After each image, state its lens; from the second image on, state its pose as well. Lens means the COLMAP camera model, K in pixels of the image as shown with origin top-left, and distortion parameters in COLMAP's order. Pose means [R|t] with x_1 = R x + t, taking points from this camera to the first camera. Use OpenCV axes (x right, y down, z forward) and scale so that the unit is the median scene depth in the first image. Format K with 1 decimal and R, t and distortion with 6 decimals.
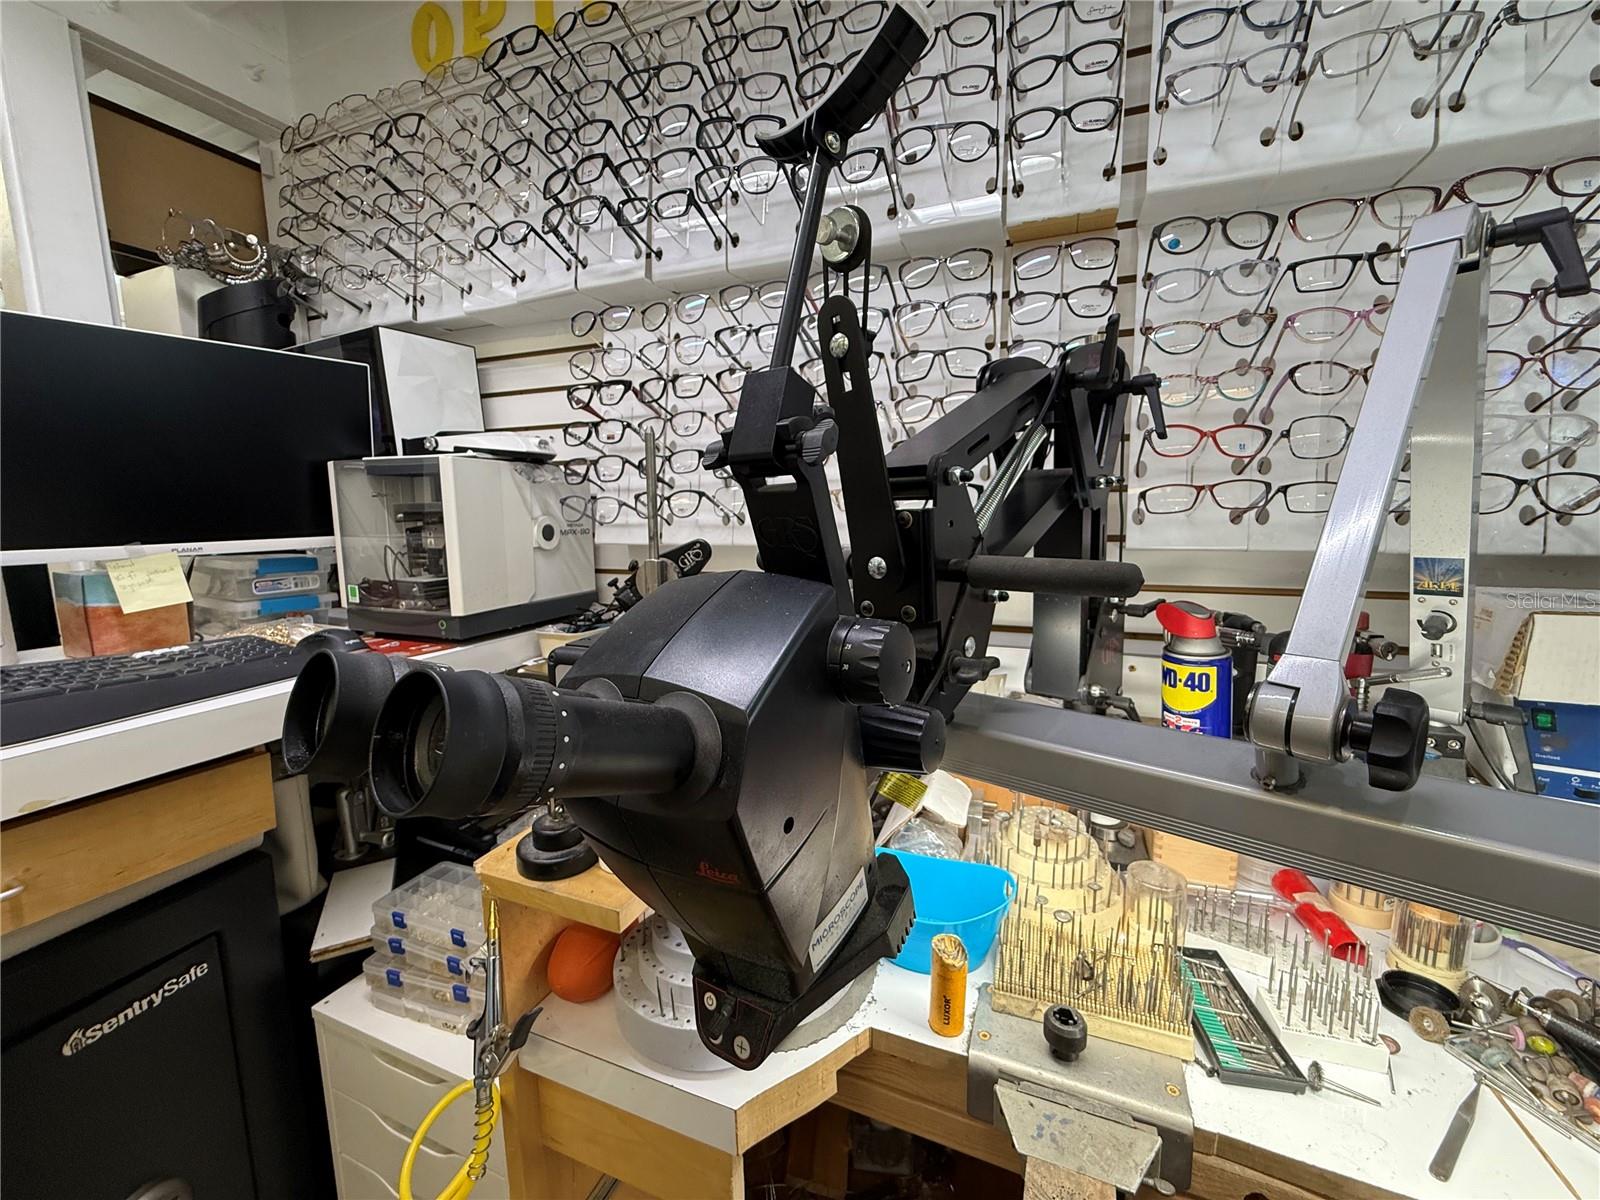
lens RADIAL K [[644.3, 0, 797.1], [0, 644.3, 593.0], [0, 0, 1]] dist [0.001185, 0.000011]
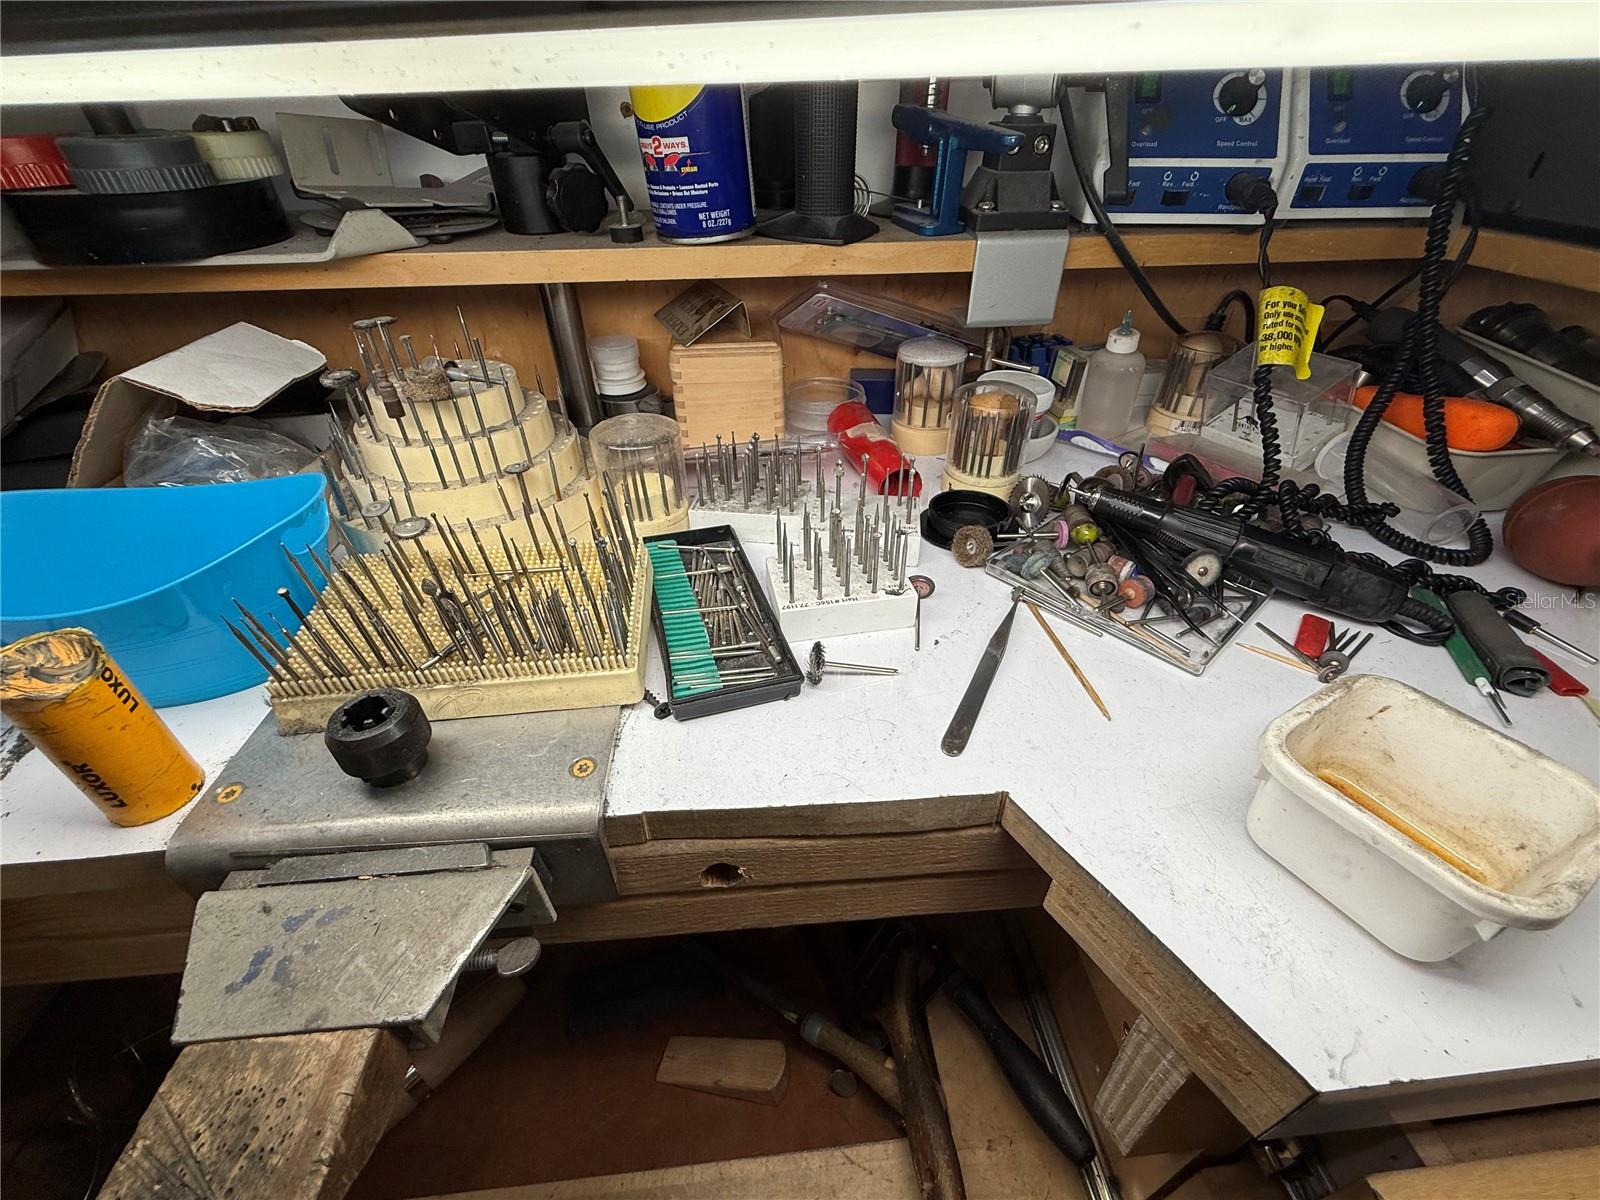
lens RADIAL K [[644.3, 0, 803.2], [0, 644.3, 594.8], [0, 0, 1]] dist [0.001185, 0.000011]
pose [[0.887787, -0.267112, 0.374814, 0.534729], [0.060697, 0.875196, 0.479945, 0.363519], [-0.456235, -0.403339, 0.793201, 0.500633]]
